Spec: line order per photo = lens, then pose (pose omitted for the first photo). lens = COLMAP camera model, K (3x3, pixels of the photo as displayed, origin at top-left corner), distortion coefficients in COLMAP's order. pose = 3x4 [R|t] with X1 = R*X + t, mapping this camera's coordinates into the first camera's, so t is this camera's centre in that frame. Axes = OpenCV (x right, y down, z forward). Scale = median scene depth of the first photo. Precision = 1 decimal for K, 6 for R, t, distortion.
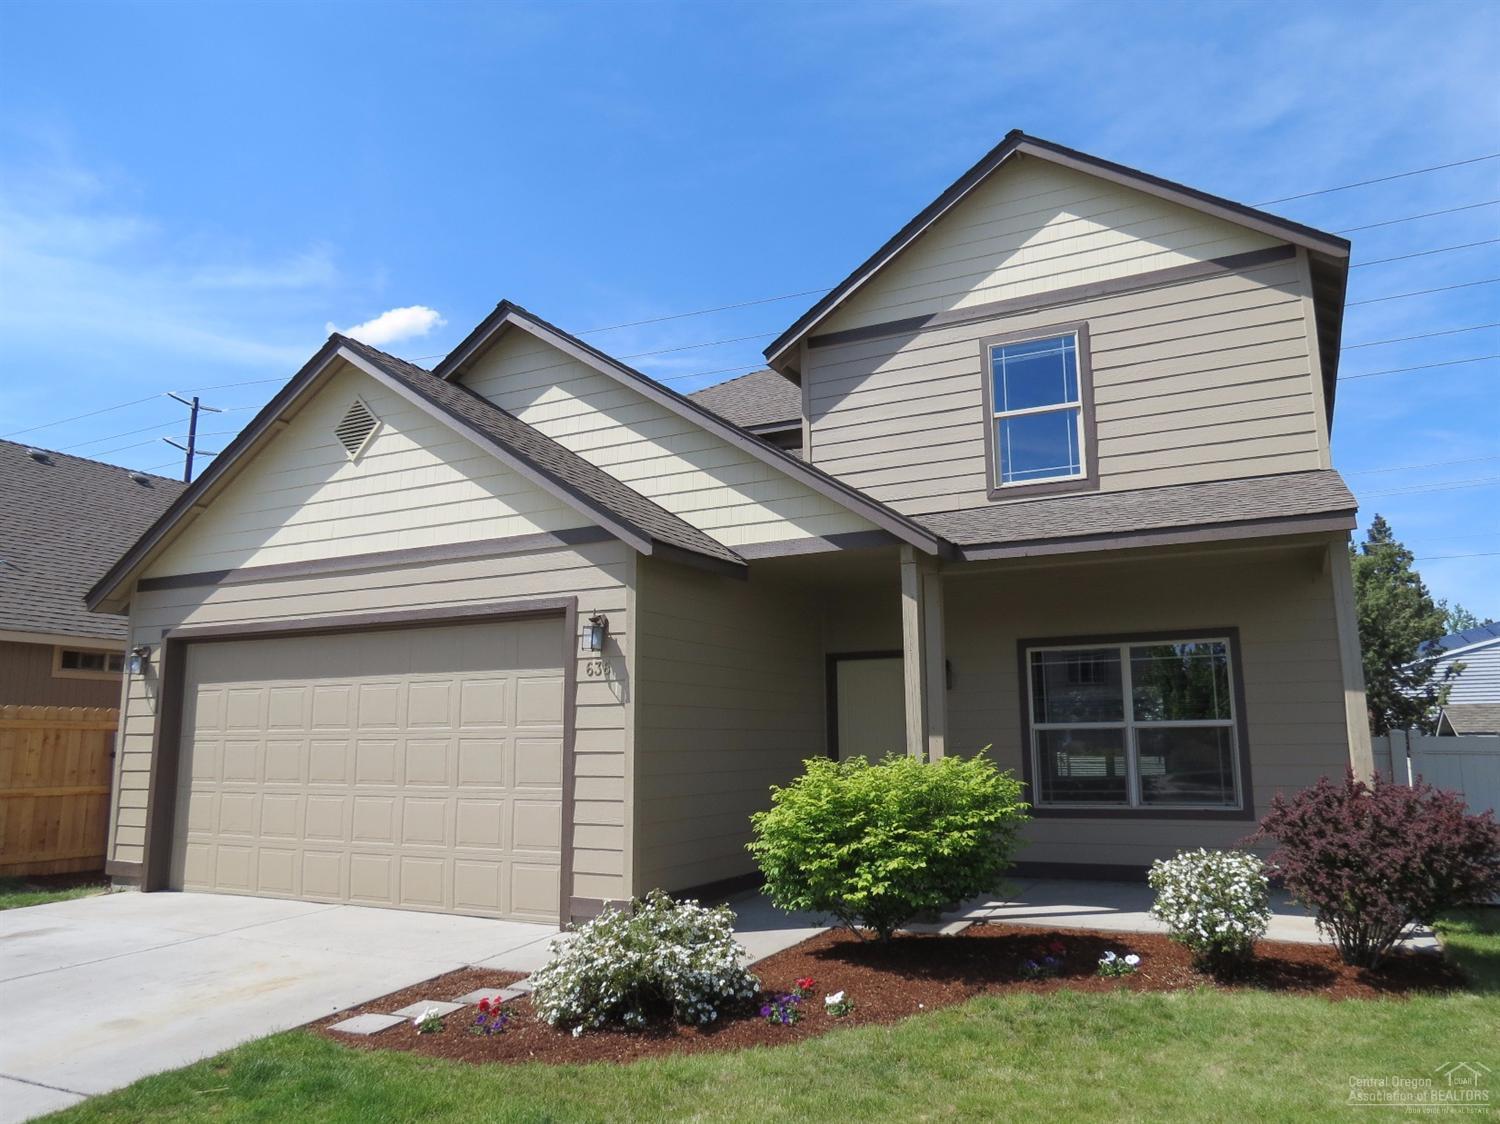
lens RADIAL K [[1067.7, 0, 756.3], [0, 1067.7, 565.5], [0, 0, 1]] dist [-0.031279, 0.022122]
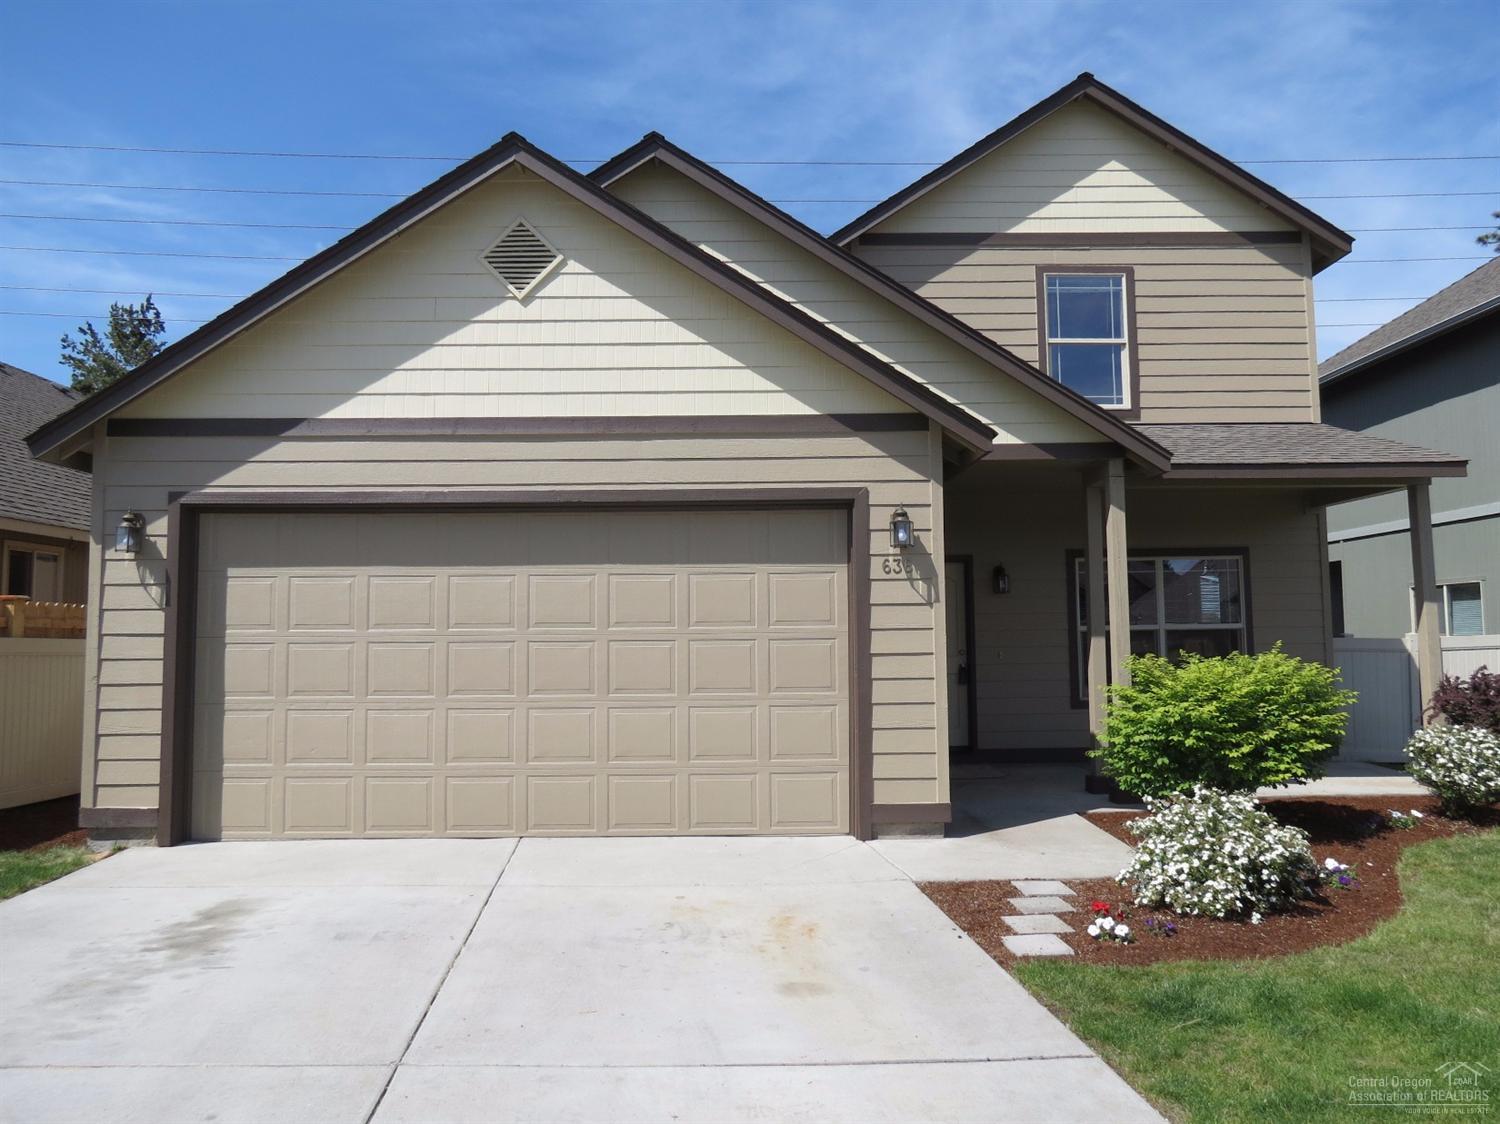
lens RADIAL K [[1067.7, 0, 756.3], [0, 1067.7, 565.5], [0, 0, 1]] dist [-0.031279, 0.022122]
pose [[0.886714, 0.031351, 0.461254, -0.566339], [-0.073771, 0.994510, 0.074220, 0.028554], [-0.456395, -0.099839, 0.884158, 0.178766]]
